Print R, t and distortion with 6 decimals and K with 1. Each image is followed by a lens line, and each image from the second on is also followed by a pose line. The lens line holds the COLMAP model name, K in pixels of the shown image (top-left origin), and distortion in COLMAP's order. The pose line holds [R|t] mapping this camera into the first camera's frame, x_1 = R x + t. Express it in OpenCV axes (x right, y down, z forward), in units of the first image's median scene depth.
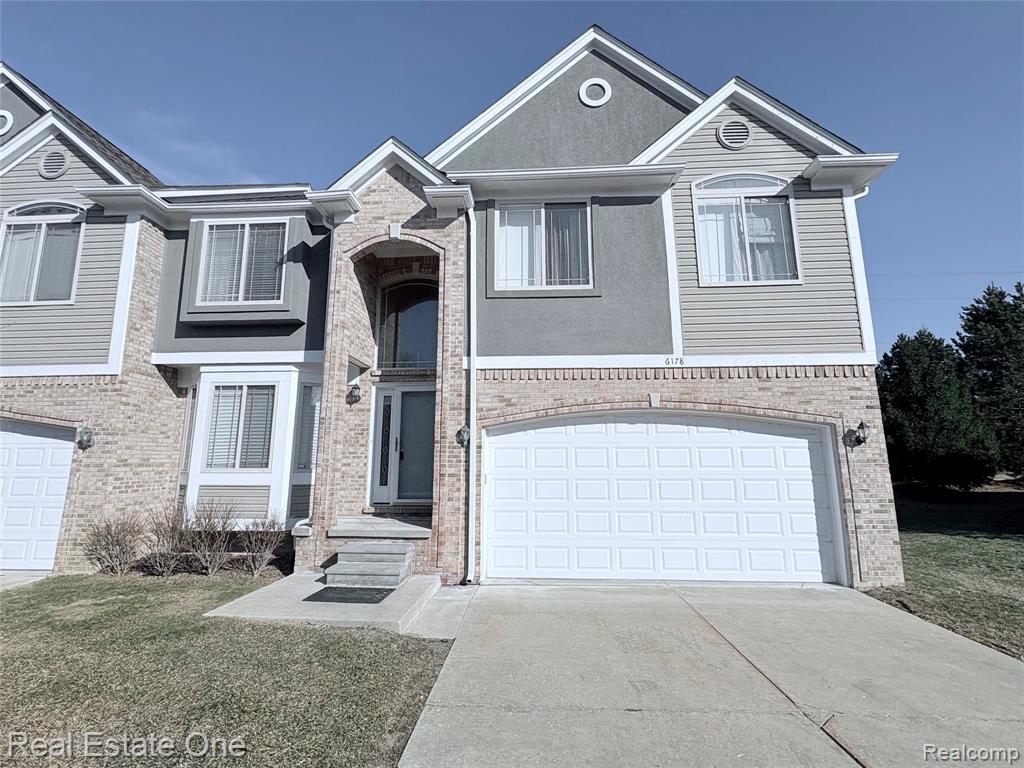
lens RADIAL K [[474.0, 0, 511.3], [0, 474.0, 381.6], [0, 0, 1]] dist [0.000809, 0.000121]
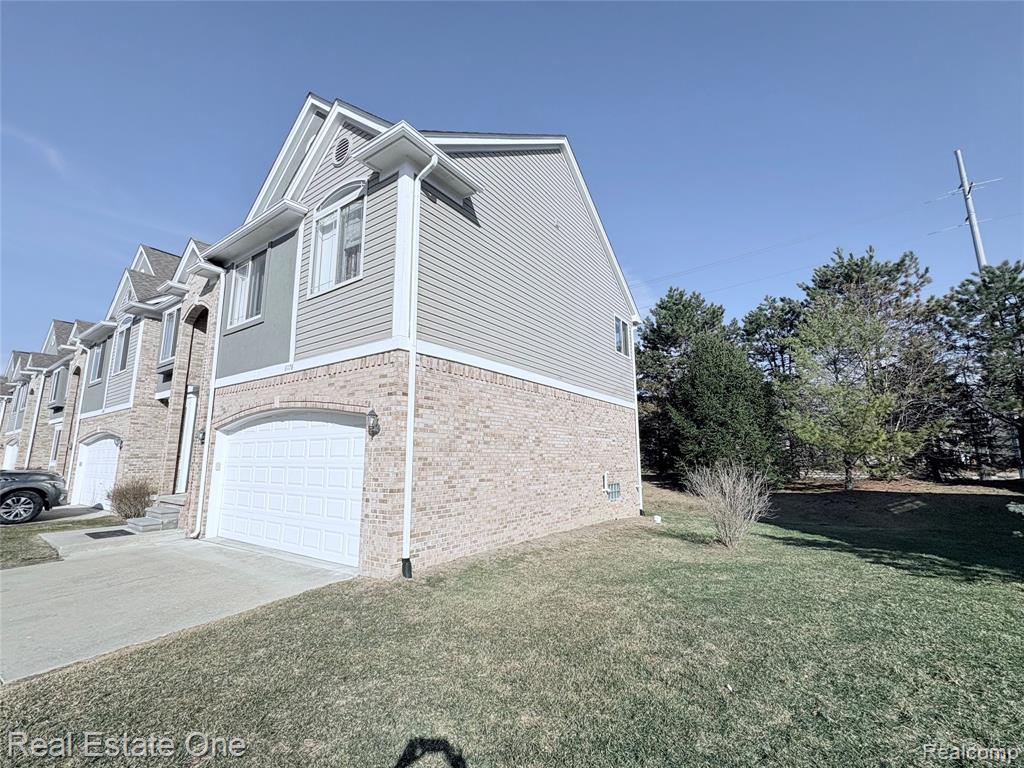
lens RADIAL K [[435.1, 0, 511.3], [0, 435.1, 386.5], [0, 0, 1]] dist [-0.000191, -0.000016]
pose [[0.852404, -0.088501, -0.515339, 1.410897], [0.094342, 0.995428, -0.014901, 0.074398], [0.514302, -0.035917, 0.856857, 0.362810]]
